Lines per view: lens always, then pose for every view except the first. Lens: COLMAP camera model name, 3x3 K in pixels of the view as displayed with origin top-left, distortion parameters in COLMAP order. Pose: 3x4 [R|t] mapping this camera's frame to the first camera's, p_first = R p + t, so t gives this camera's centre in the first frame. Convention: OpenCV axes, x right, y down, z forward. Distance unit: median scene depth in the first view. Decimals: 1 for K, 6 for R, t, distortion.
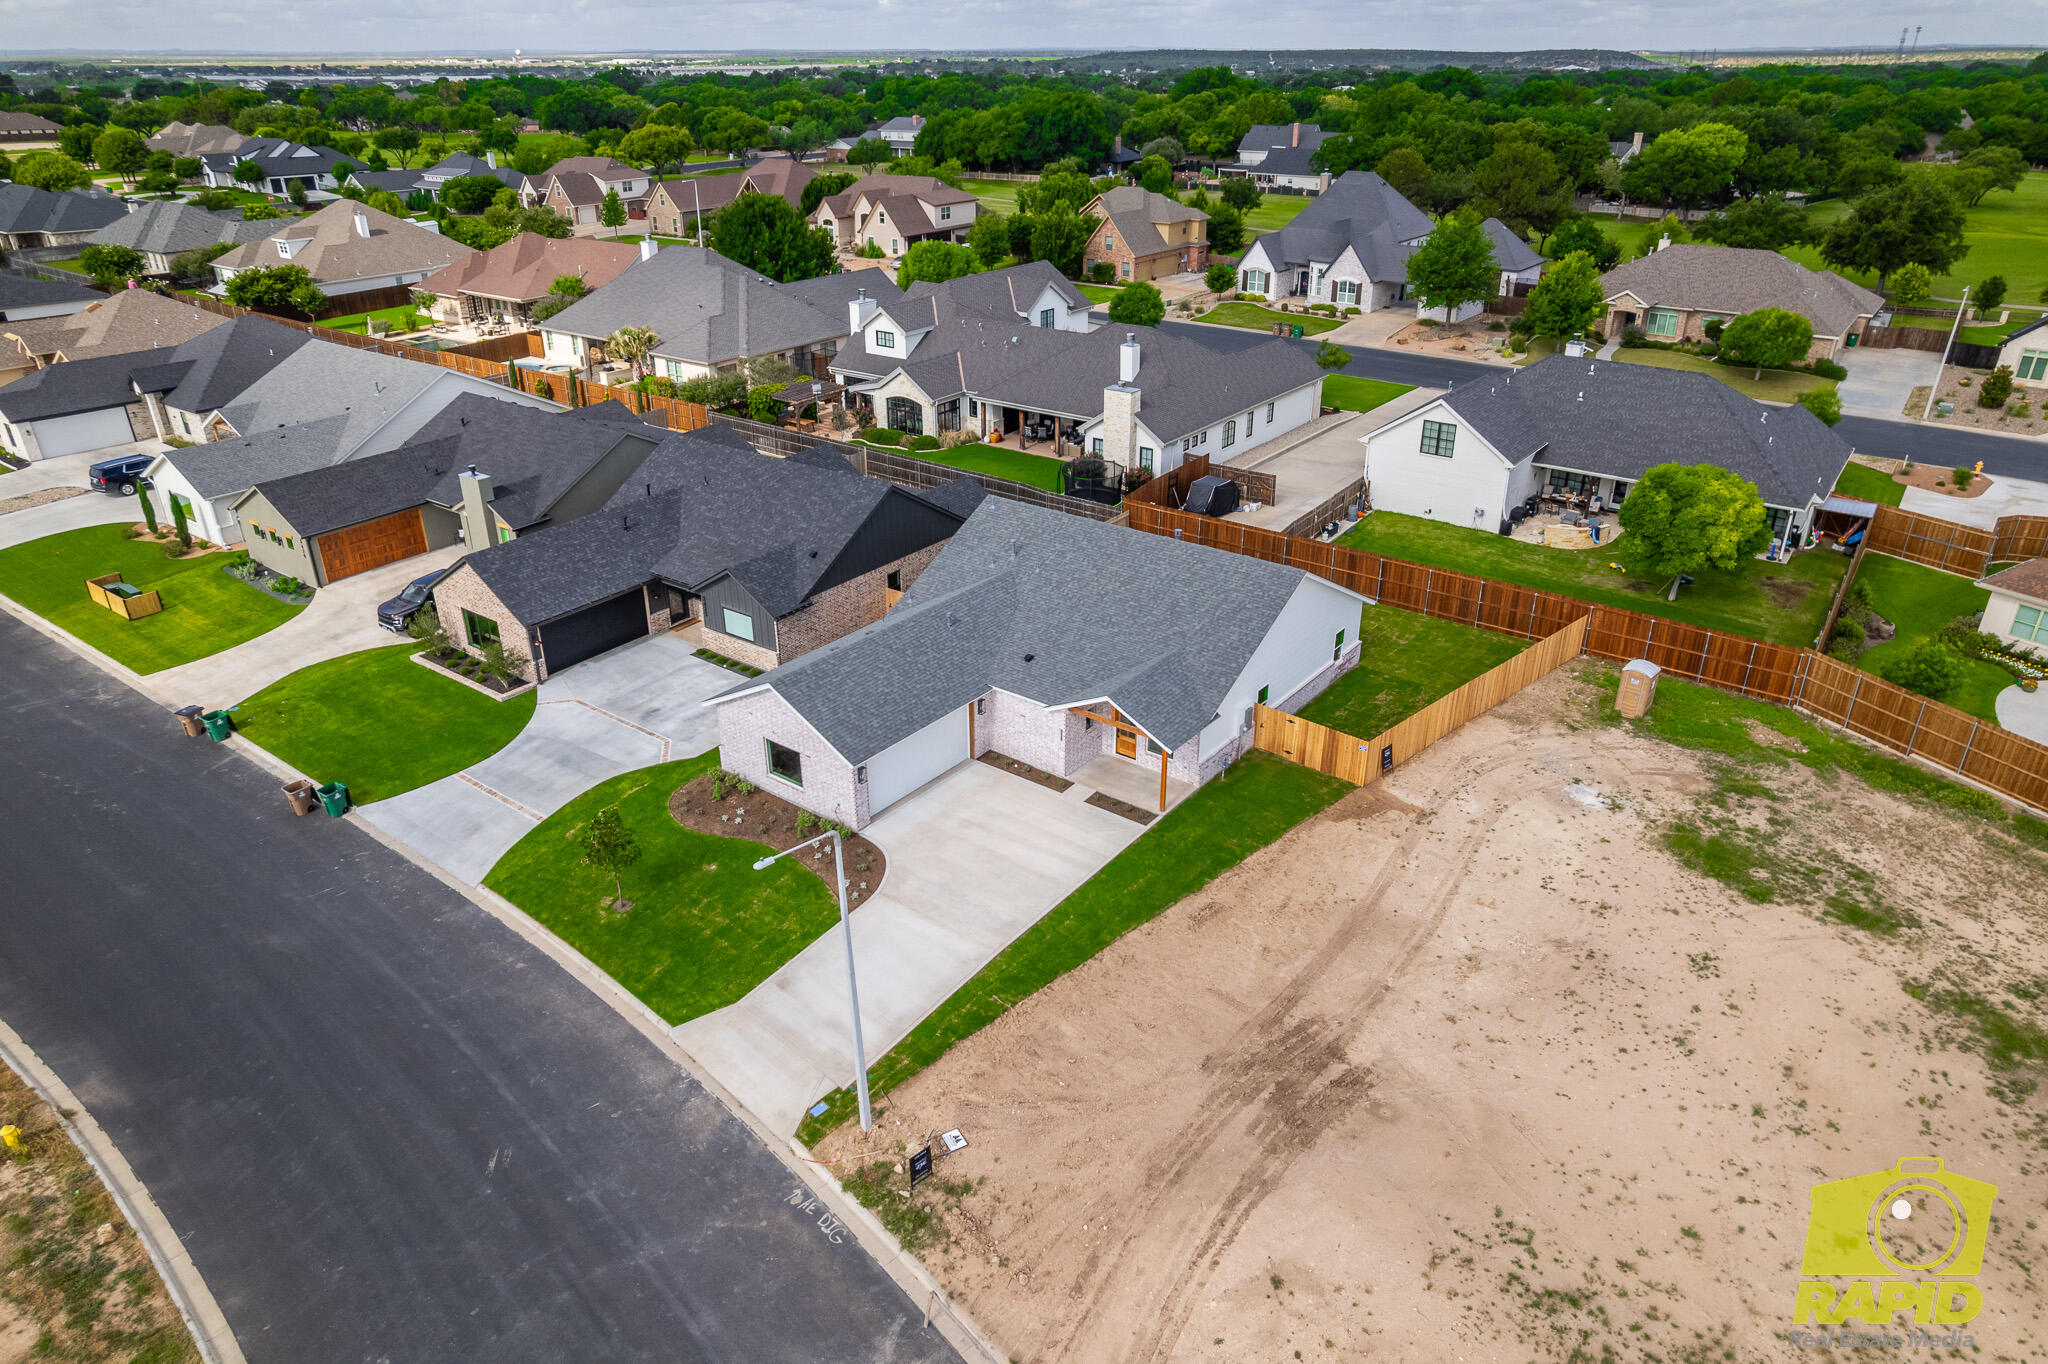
lens RADIAL K [[1311.5, 0, 1032.3], [0, 1311.5, 681.2], [0, 0, 1]] dist [-0.074683, 0.069039]
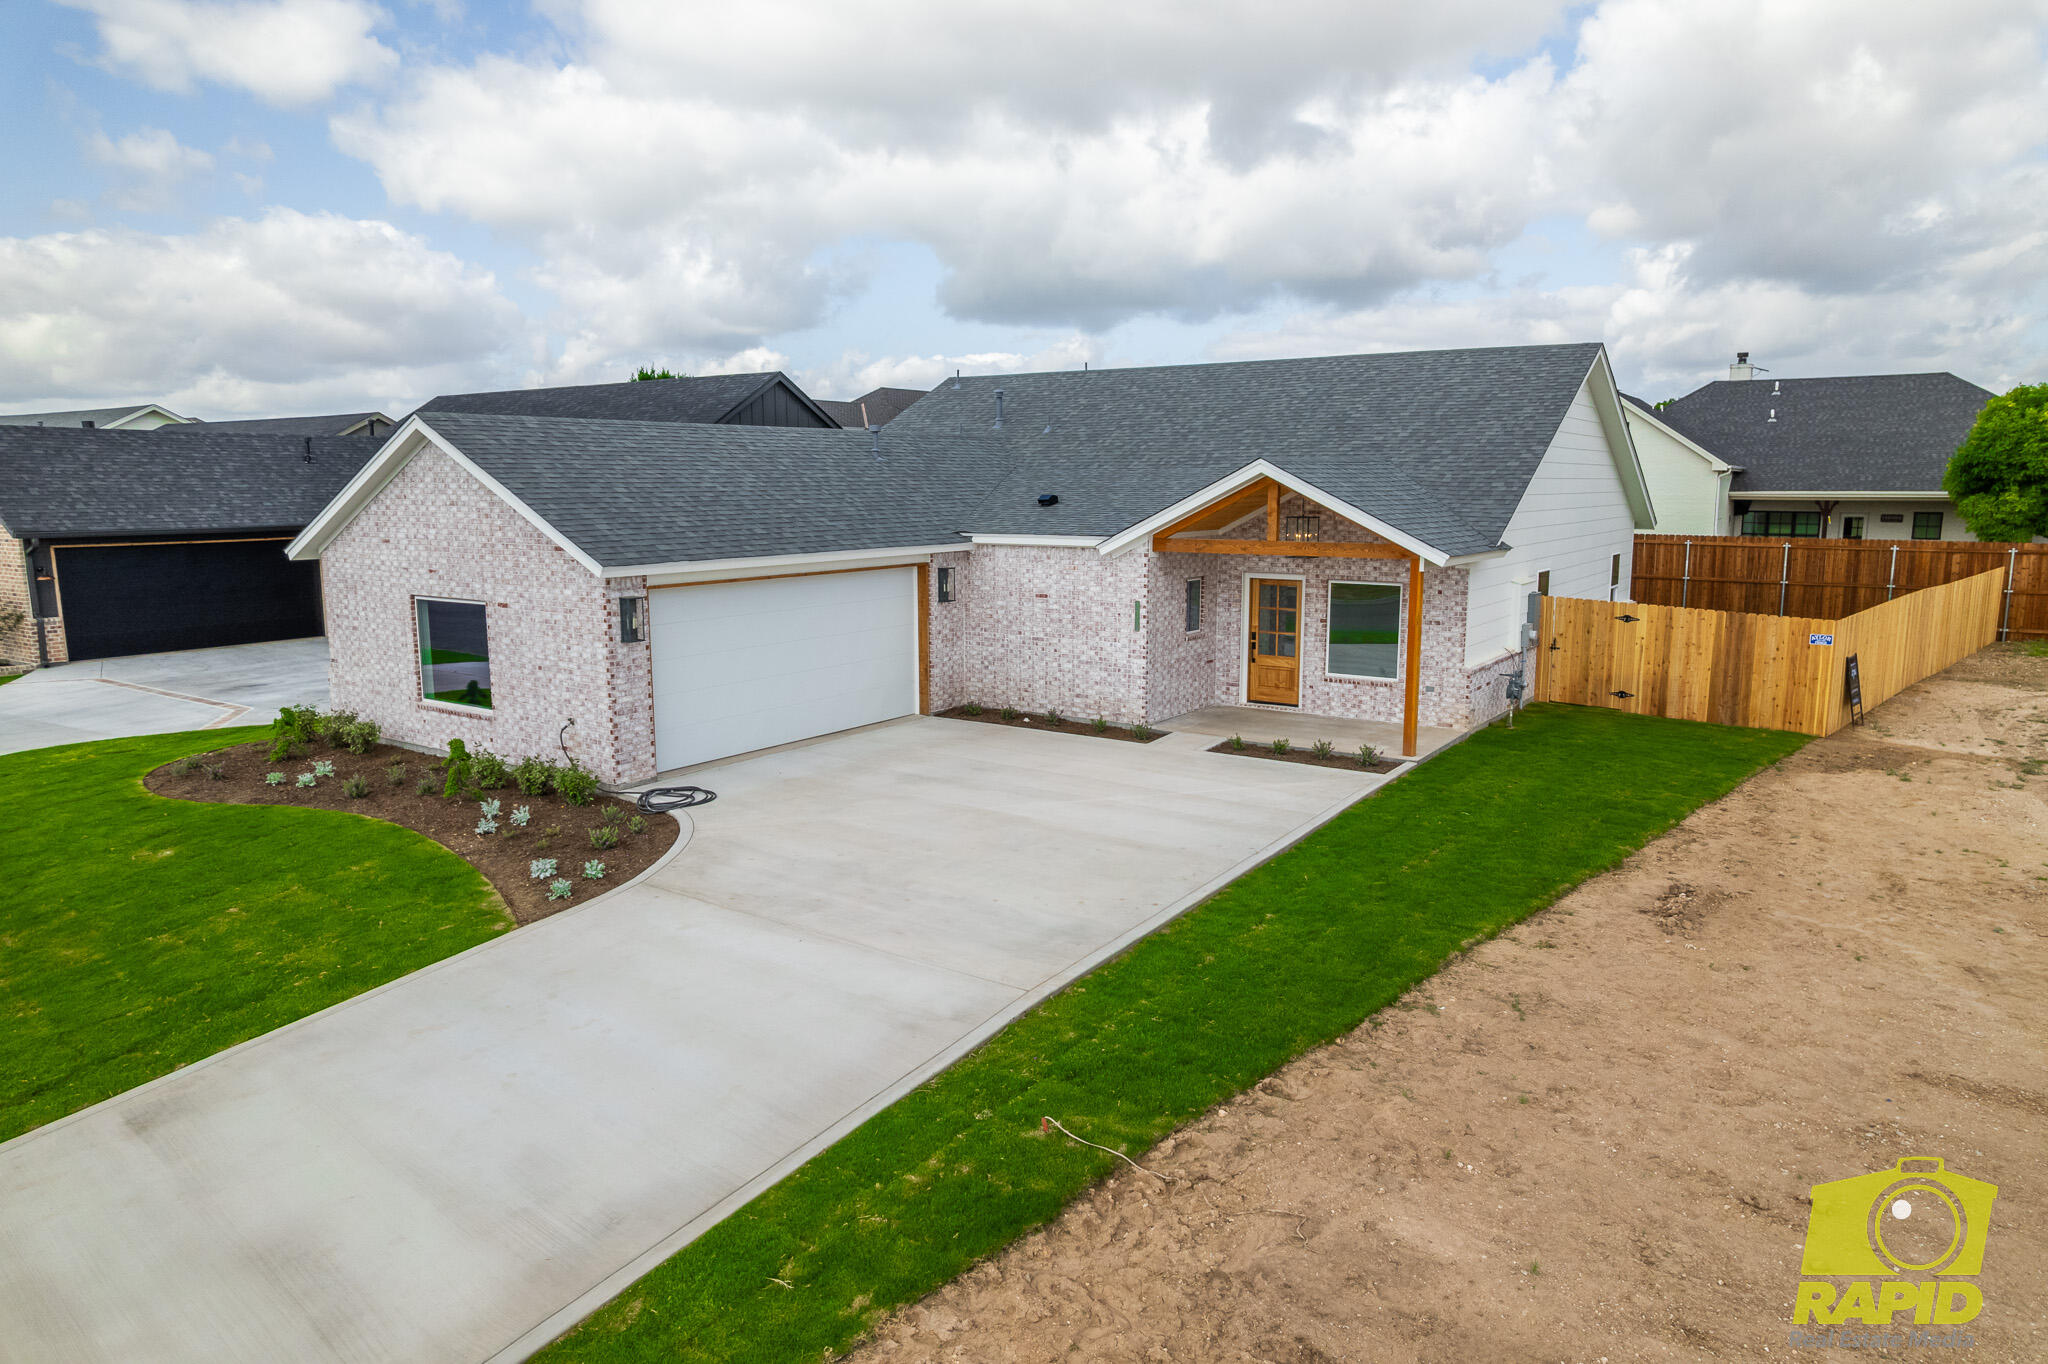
lens RADIAL K [[1308.8, 0, 1031.8], [0, 1308.8, 687.9], [0, 0, 1]] dist [-0.070416, 0.067913]
pose [[0.998662, -0.008728, 0.050975, -0.032169], [0.023189, 0.956587, -0.290522, 0.176443], [-0.046226, 0.291315, 0.955510, 0.572990]]
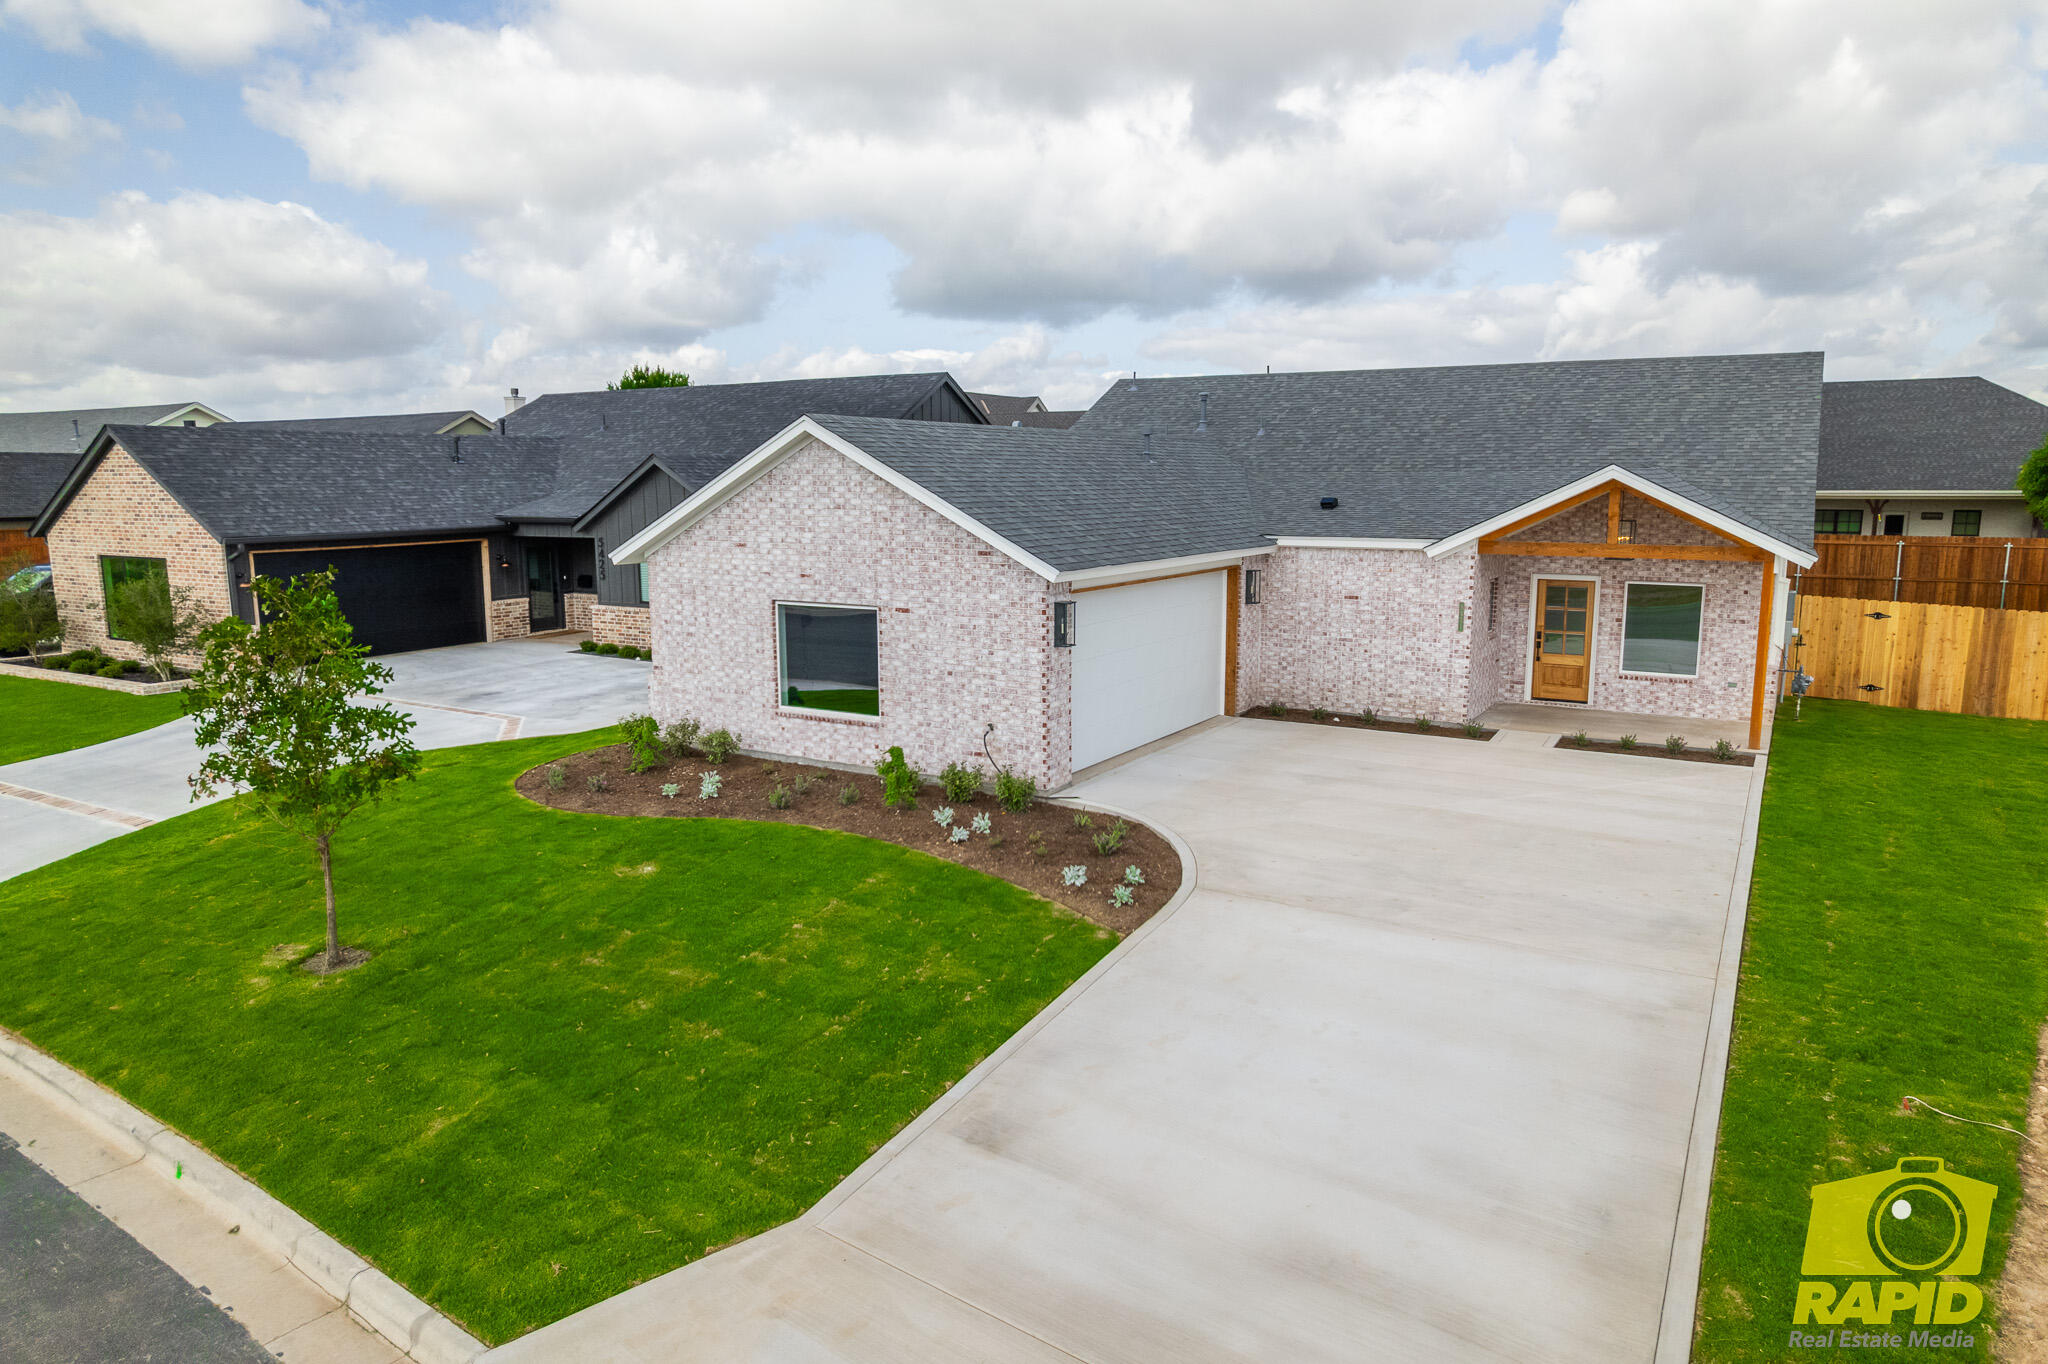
lens RADIAL K [[1311.5, 0, 1032.3], [0, 1311.5, 681.2], [0, 0, 1]] dist [-0.074683, 0.069039]
pose [[0.993487, -0.019039, 0.112341, -0.160014], [0.051255, 0.955231, -0.291387, 0.171546], [-0.101764, 0.295247, 0.949986, 0.578373]]
